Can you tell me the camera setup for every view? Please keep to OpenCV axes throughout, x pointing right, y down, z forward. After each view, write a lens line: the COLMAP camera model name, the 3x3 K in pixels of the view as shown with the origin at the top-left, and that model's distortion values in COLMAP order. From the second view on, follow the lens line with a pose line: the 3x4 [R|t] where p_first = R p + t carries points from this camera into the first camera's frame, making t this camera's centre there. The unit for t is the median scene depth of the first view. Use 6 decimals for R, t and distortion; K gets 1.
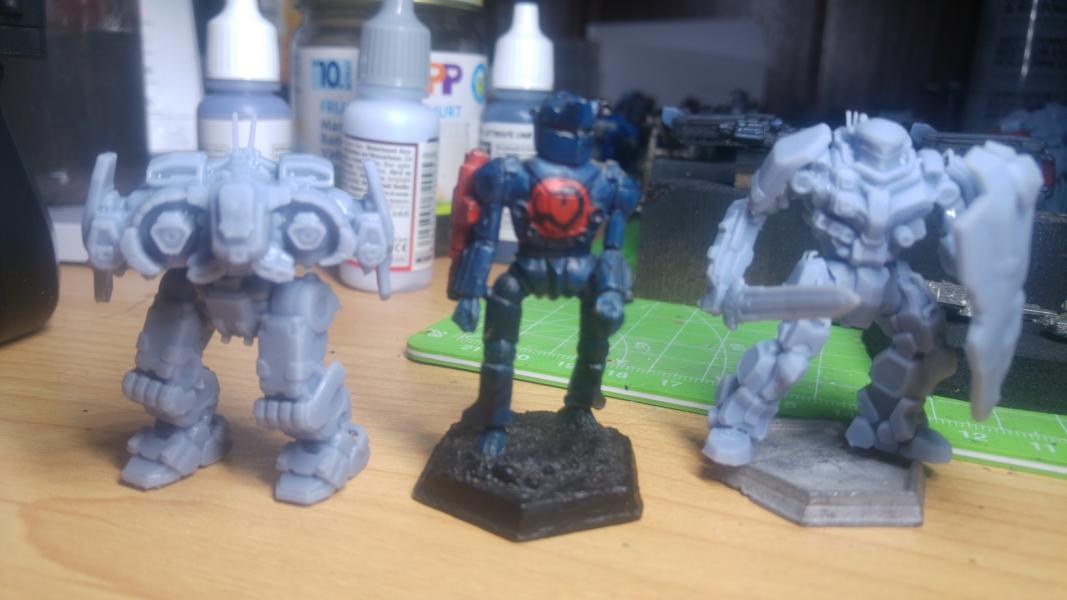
lens RADIAL K [[837.2, 0, 533.5], [0, 837.2, 300.0], [0, 0, 1]] dist [-0.003806, 0.001796]
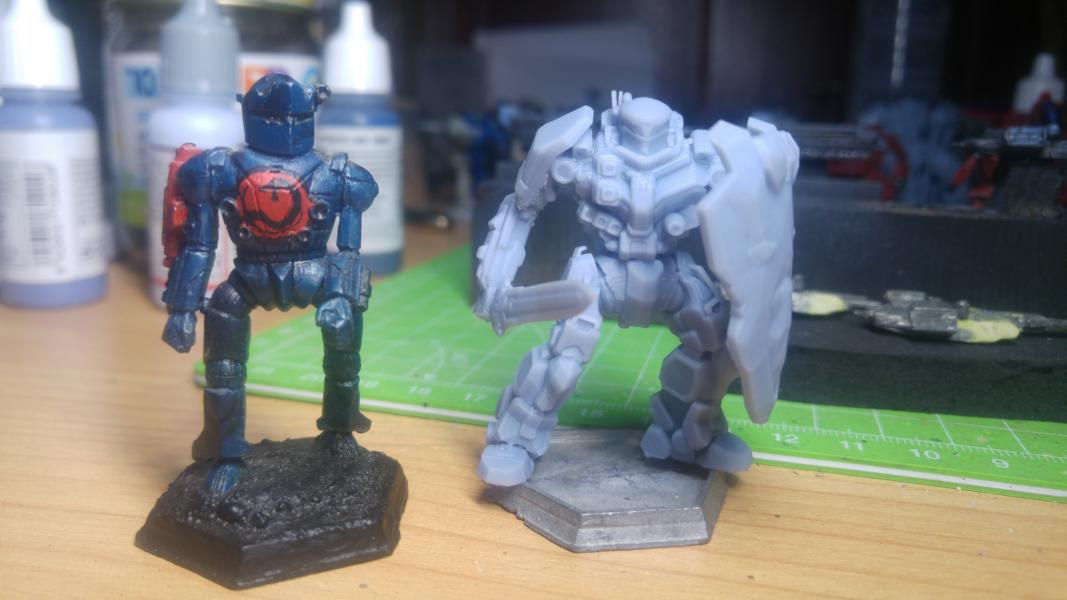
lens RADIAL K [[832.3, 0, 533.5], [0, 832.3, 300.0], [0, 0, 1]] dist [0.084890, -0.386164]
pose [[0.995717, -0.041463, 0.082639, 0.205526], [0.043028, 0.998925, -0.017246, 0.014390], [-0.081835, 0.020728, 0.996430, 0.100877]]
